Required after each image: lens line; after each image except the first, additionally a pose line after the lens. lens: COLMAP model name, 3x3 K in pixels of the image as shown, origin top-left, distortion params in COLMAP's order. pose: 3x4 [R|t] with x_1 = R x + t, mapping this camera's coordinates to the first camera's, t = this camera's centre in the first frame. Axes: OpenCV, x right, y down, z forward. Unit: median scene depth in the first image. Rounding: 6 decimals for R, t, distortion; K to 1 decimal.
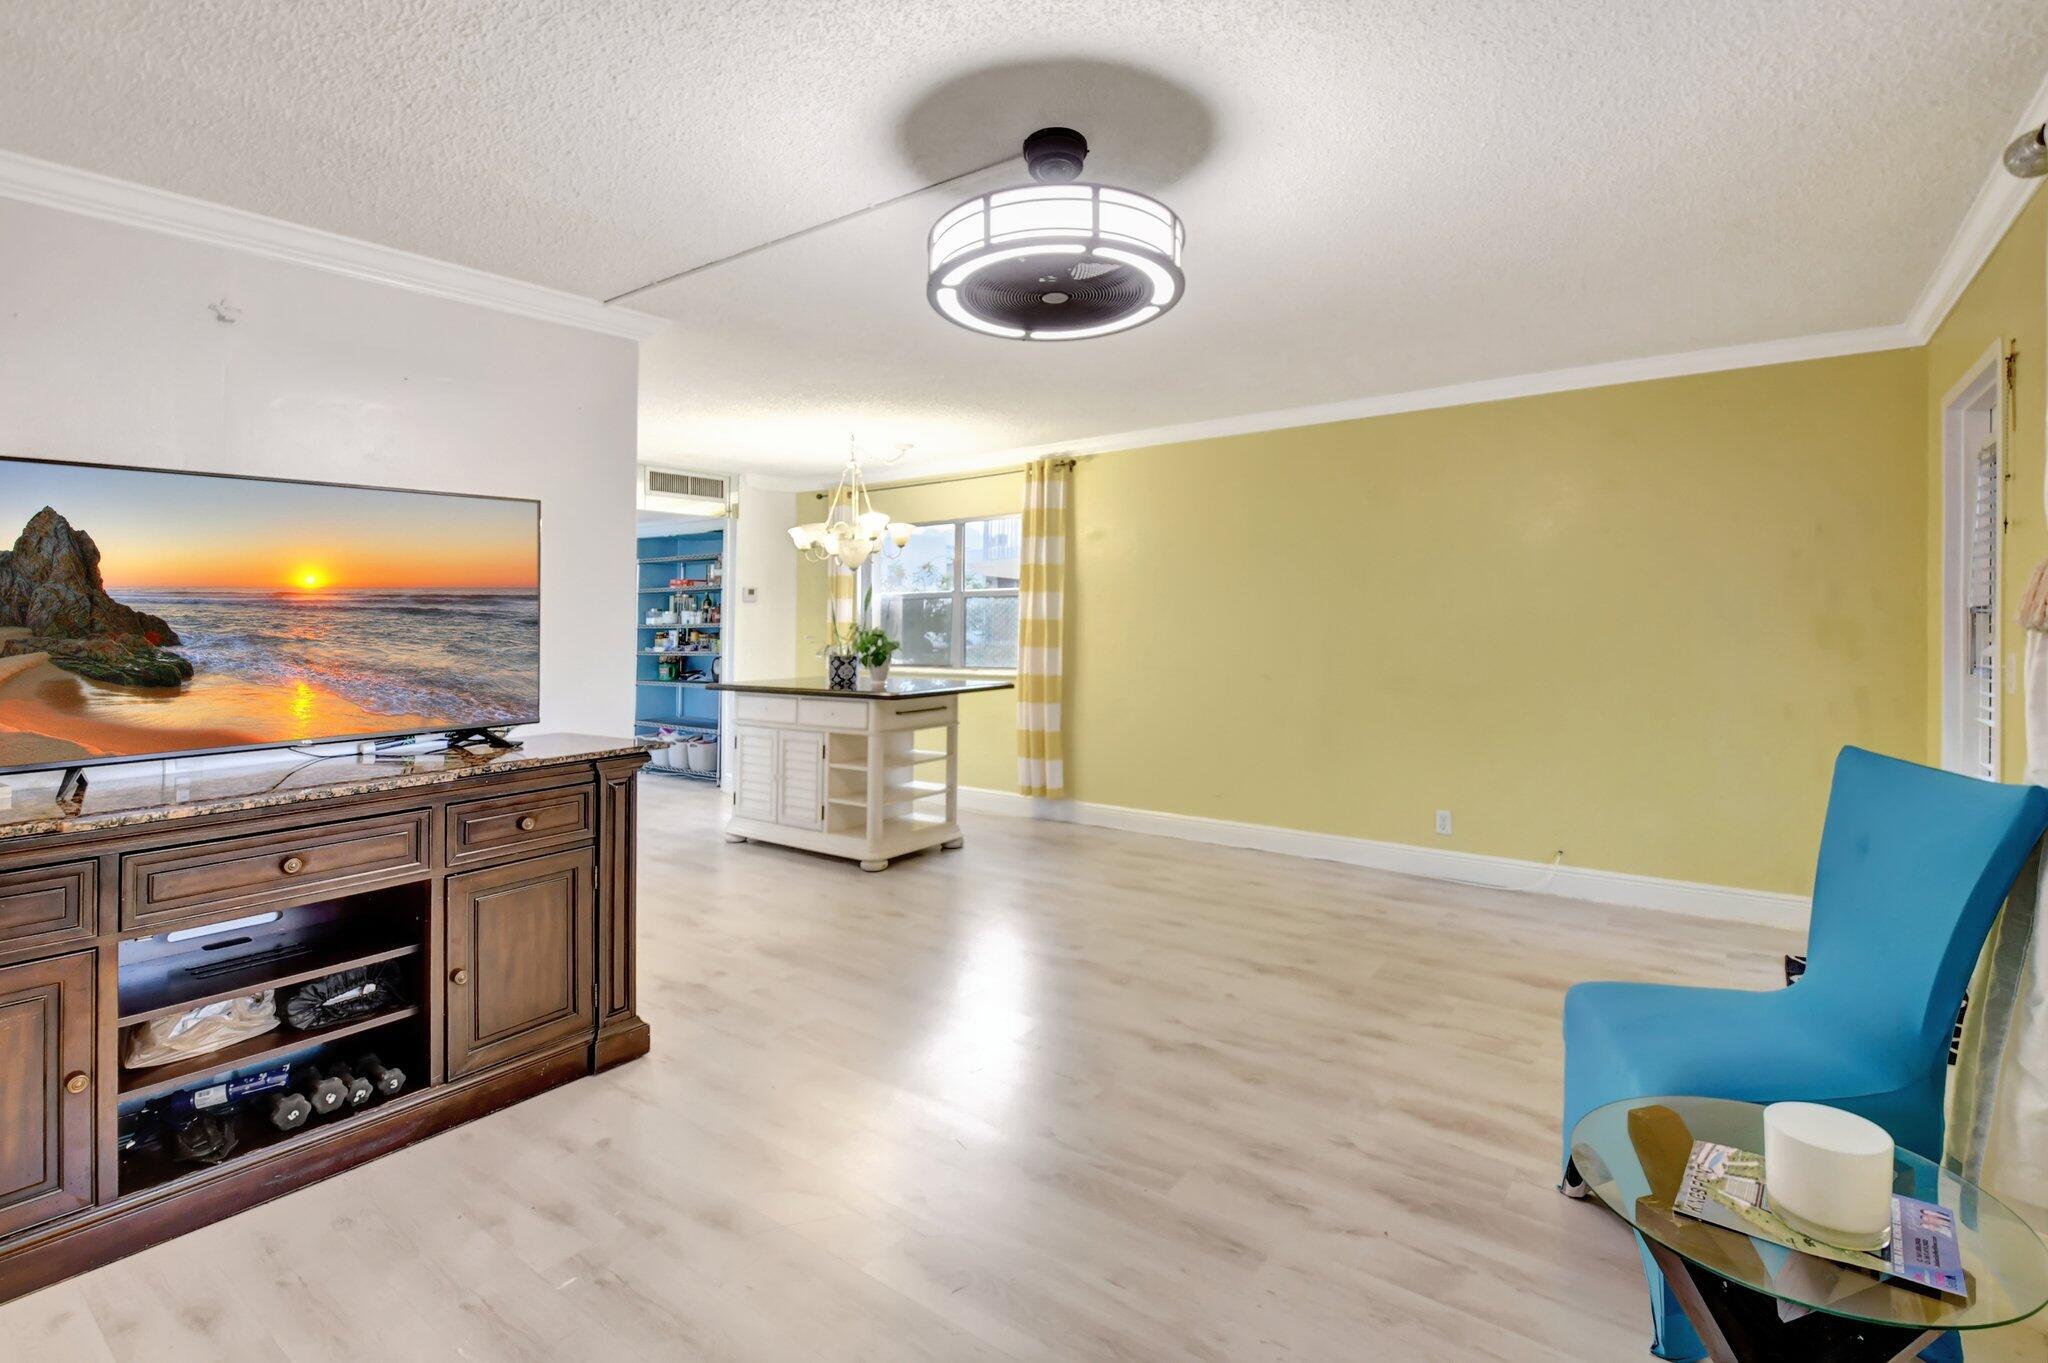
lens RADIAL K [[968.8, 0, 1041.1], [0, 968.8, 557.8], [0, 0, 1]] dist [-0.001463, -0.006312]
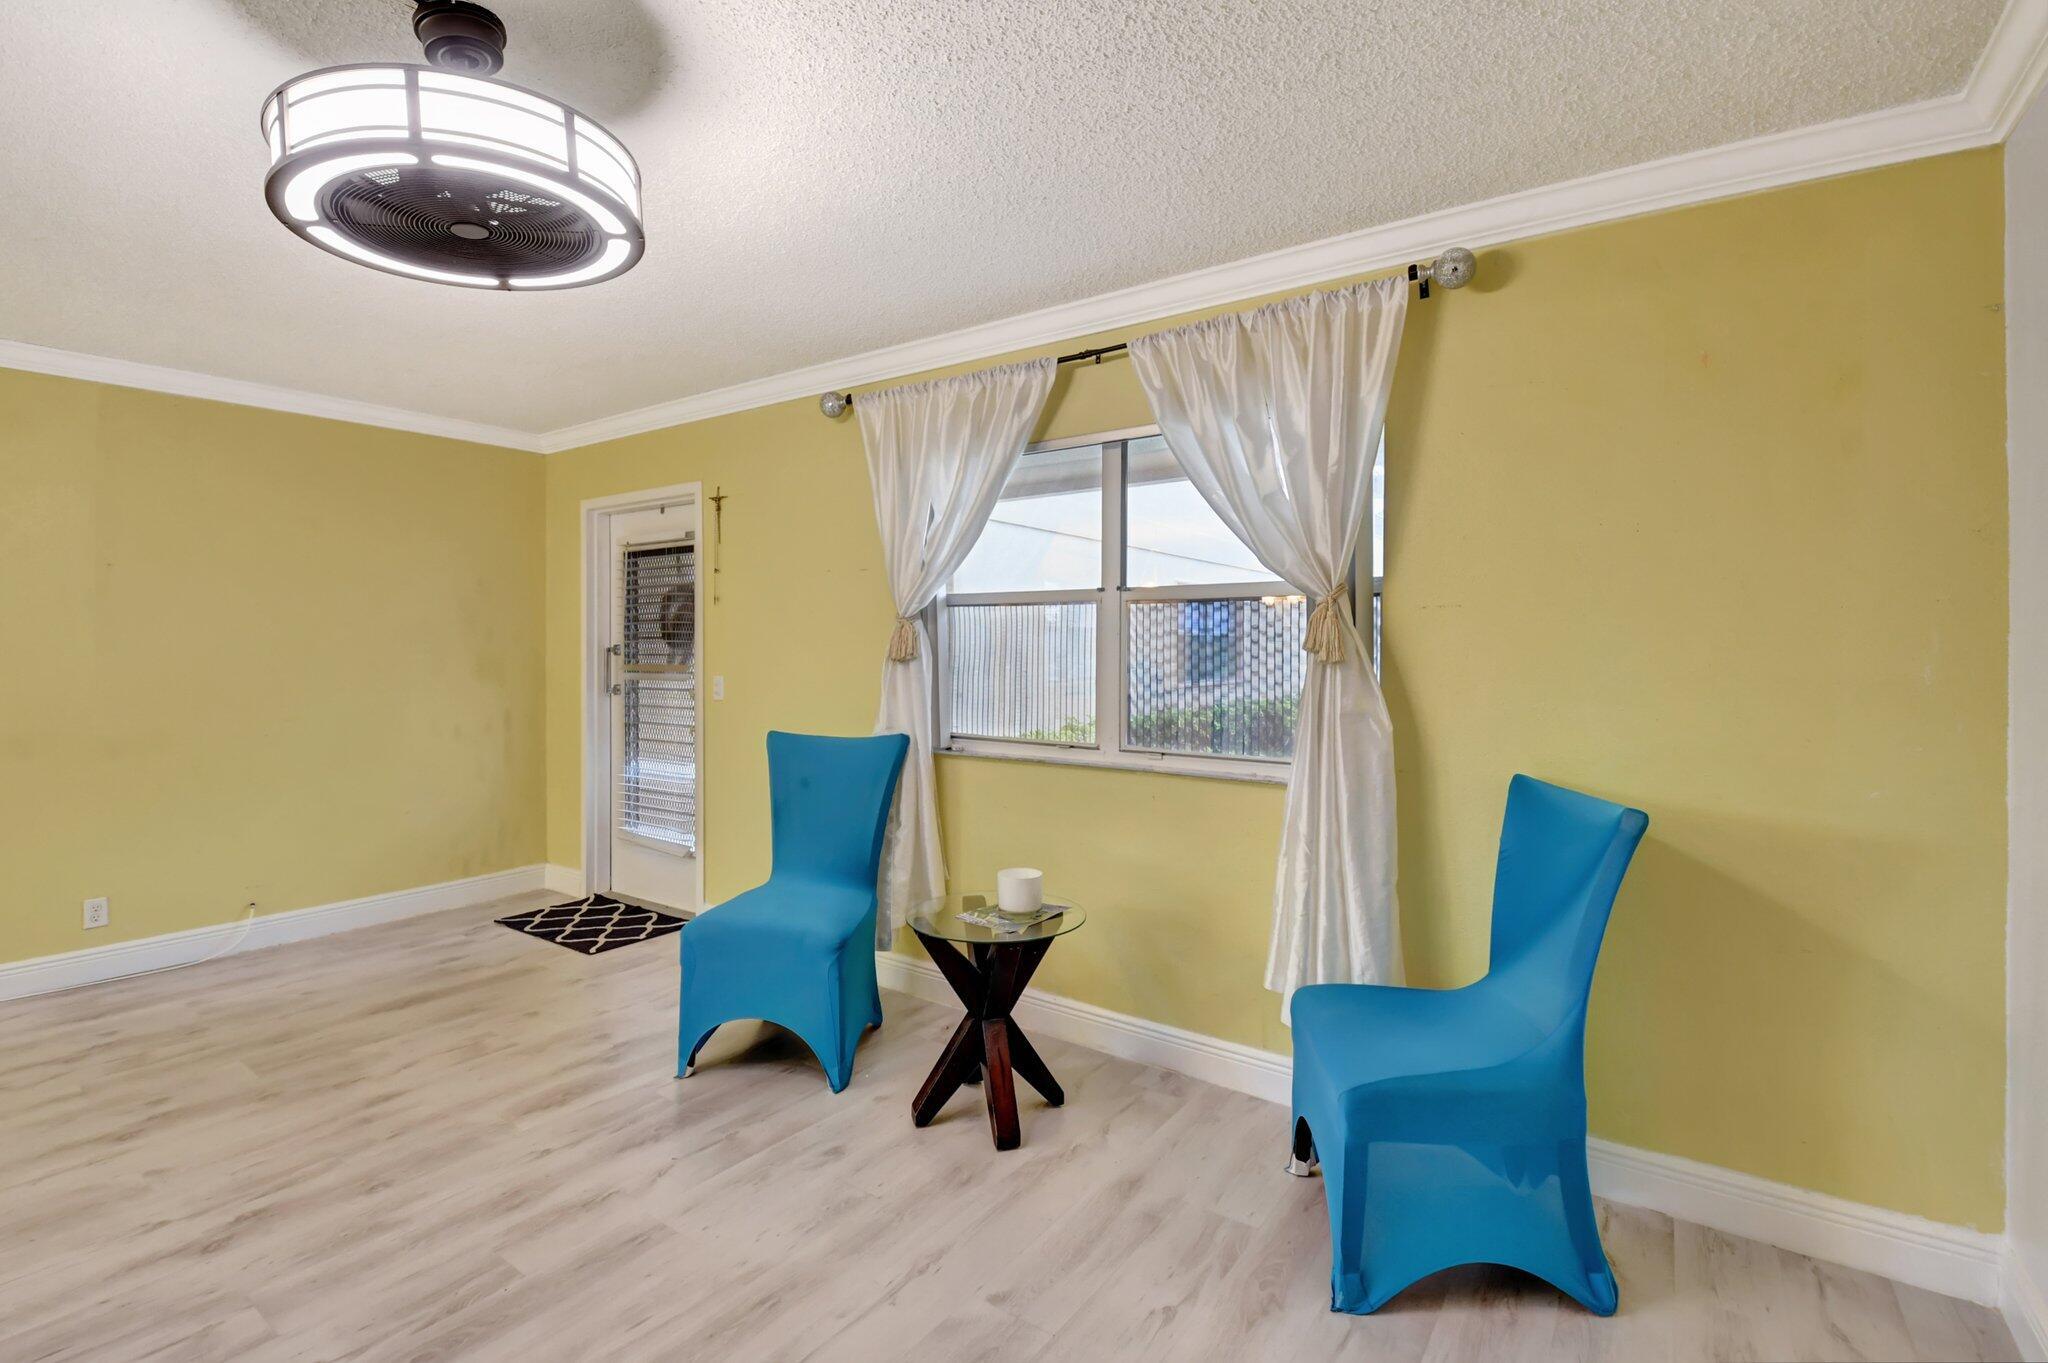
lens RADIAL K [[936.3, 0, 1026.9], [0, 936.3, 644.8], [0, 0, 1]] dist [-0.001270, -0.008754]
pose [[-0.013664, 0.007711, 0.999877, -0.707587], [-0.055376, 0.998430, -0.008456, 0.037870], [-0.998372, -0.055485, -0.013215, 0.525269]]
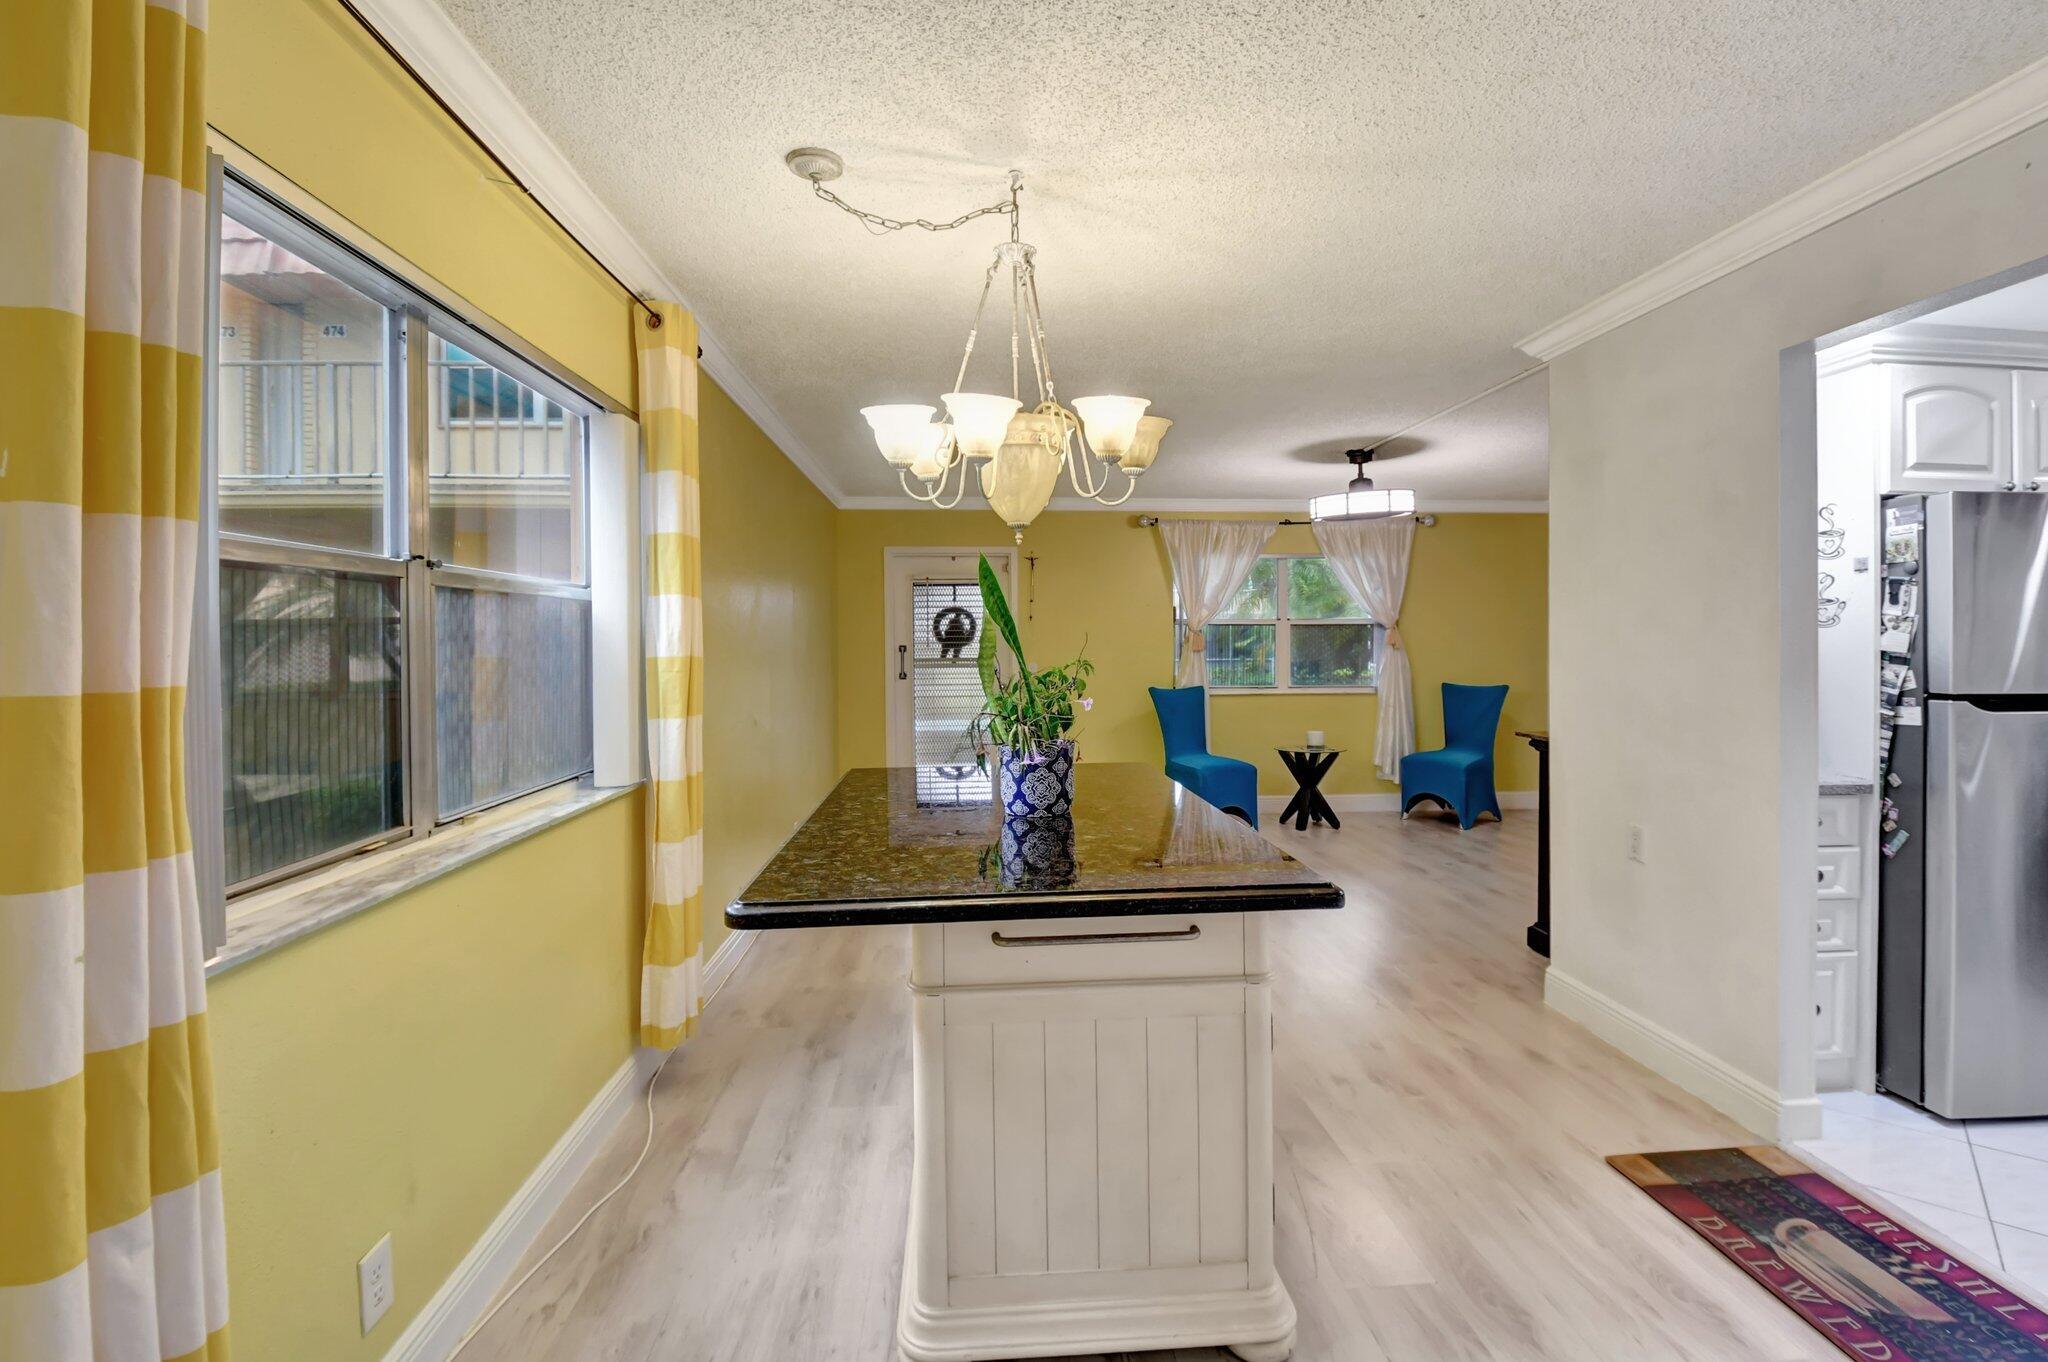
lens RADIAL K [[916.2, 0, 1038.3], [0, 916.2, 656.5], [0, 0, 1]] dist [0.019001, -0.029360]
pose [[-0.655647, 0.003729, 0.755058, -1.165533], [-0.031148, 0.999003, -0.031980, 0.185894], [-0.754424, -0.044486, -0.654878, 3.000015]]
